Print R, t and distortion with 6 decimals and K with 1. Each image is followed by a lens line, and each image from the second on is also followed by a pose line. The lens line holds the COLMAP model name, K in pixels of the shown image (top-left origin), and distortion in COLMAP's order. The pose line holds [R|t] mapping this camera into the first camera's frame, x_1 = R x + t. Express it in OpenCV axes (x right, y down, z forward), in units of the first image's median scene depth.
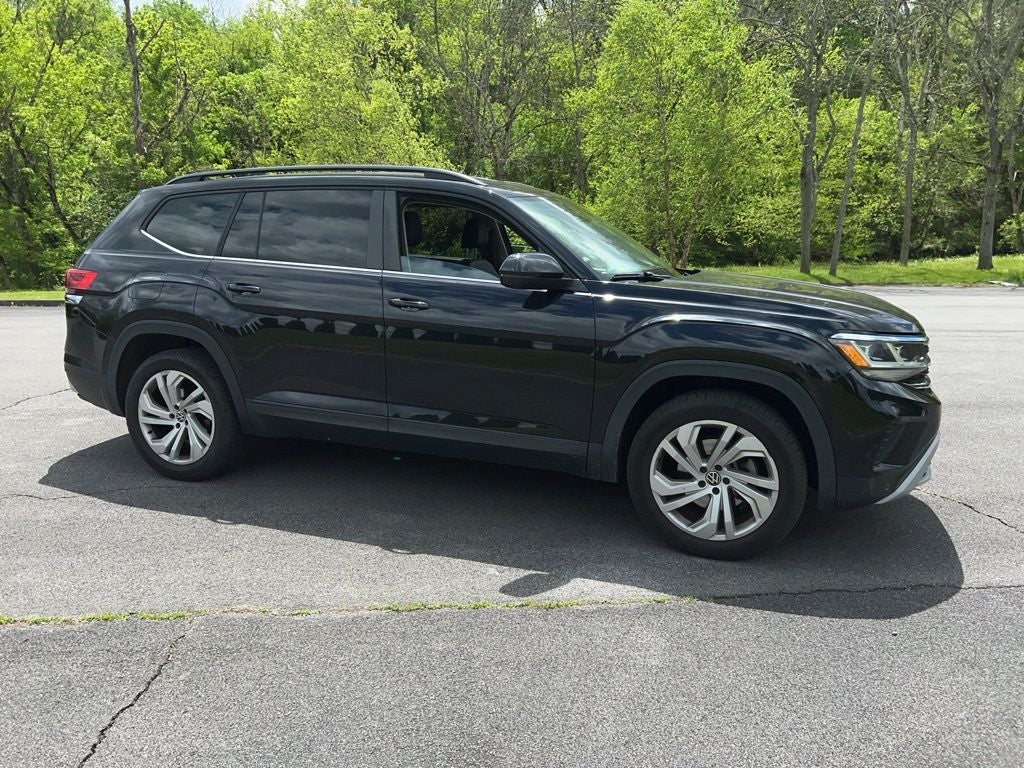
lens RADIAL K [[781.9, 0, 496.1], [0, 781.9, 380.6], [0, 0, 1]] dist [0.016317, -0.004447]
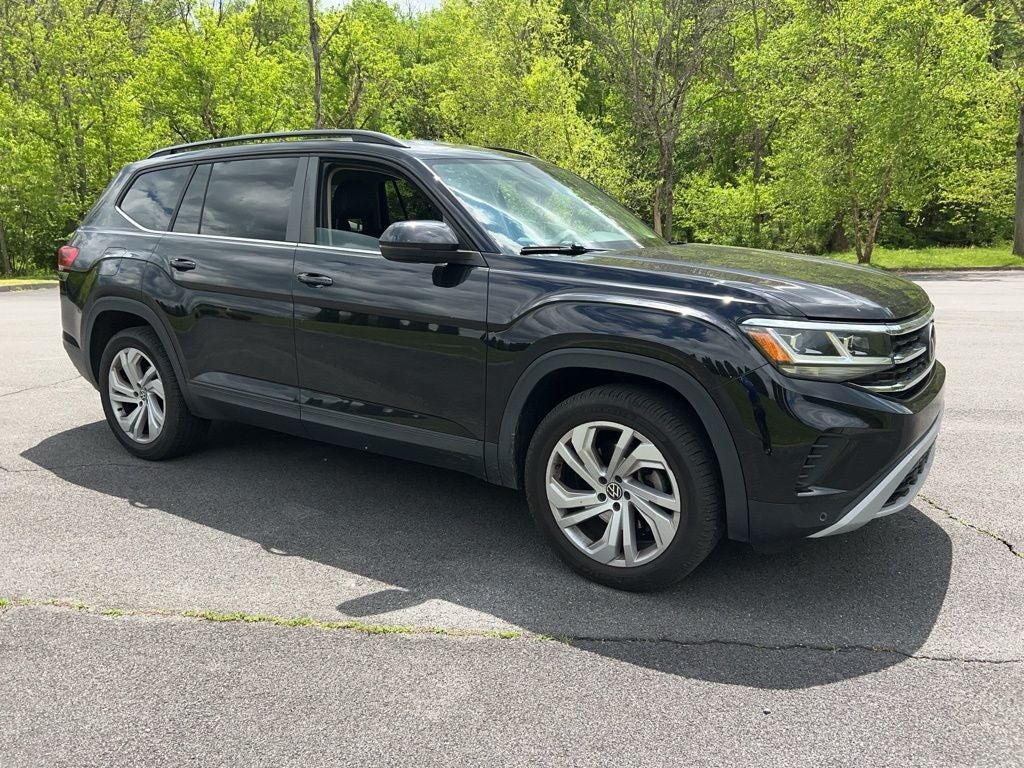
lens RADIAL K [[768.5, 0, 529.9], [0, 768.5, 381.7], [0, 0, 1]] dist [0.052100, -0.049527]
pose [[0.979671, 0.030198, -0.198326, 0.344666], [-0.025717, 0.999353, 0.025132, -0.009931], [0.198956, -0.019521, 0.979814, 0.180701]]
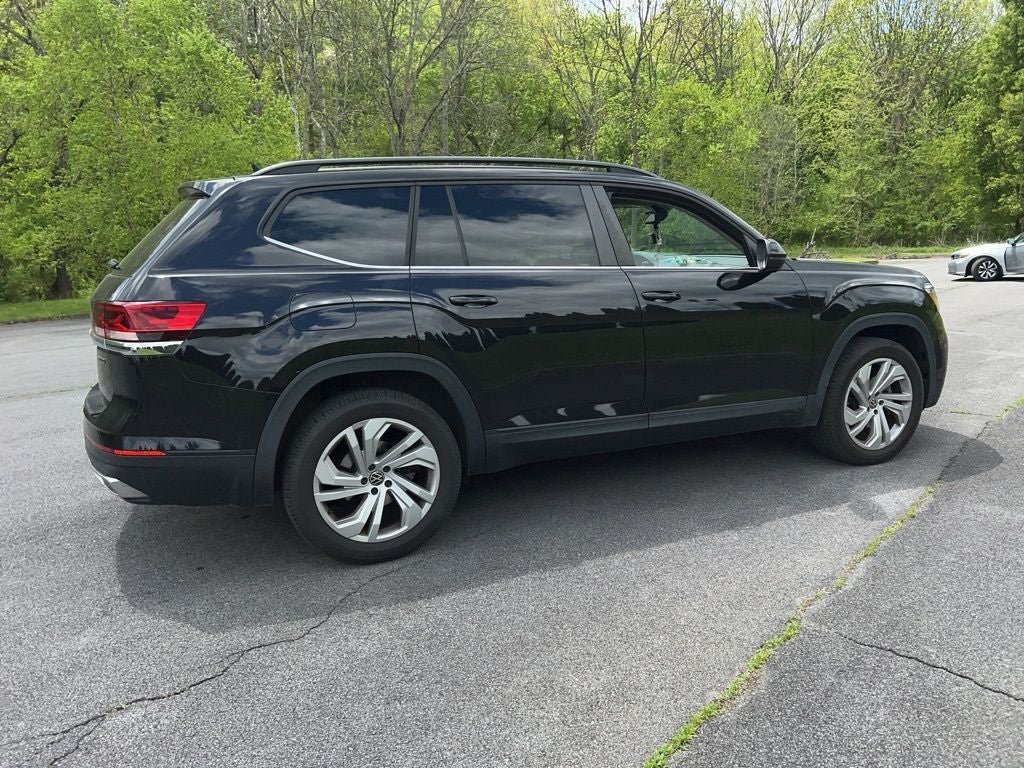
lens RADIAL K [[781.0, 0, 522.2], [0, 781.0, 379.9], [0, 0, 1]] dist [0.041833, -0.052799]
pose [[0.700219, -0.153681, 0.697192, -1.053315], [0.170460, 0.984301, 0.045768, -0.075697], [-0.693280, 0.086795, 0.715422, 0.450601]]
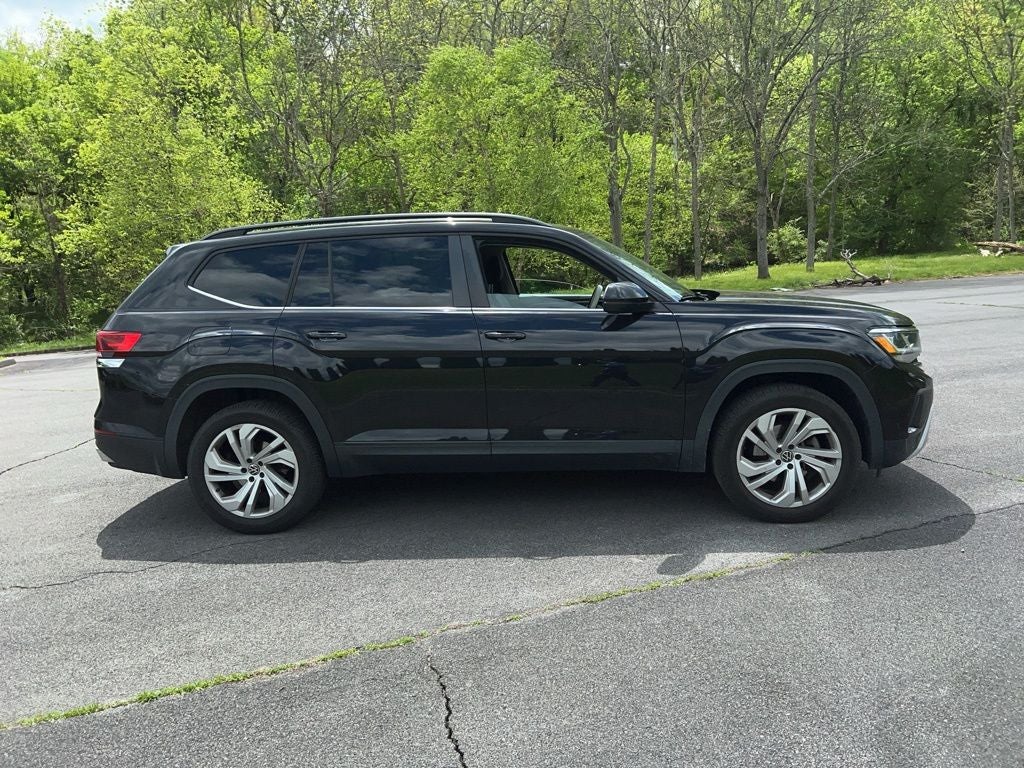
lens RADIAL K [[781.0, 0, 522.2], [0, 781.0, 379.9], [0, 0, 1]] dist [0.041833, -0.052799]
pose [[0.957734, -0.096633, 0.270940, -0.431370], [0.107904, 0.993795, -0.026982, -0.004694], [-0.266651, 0.055077, 0.962218, -0.069434]]
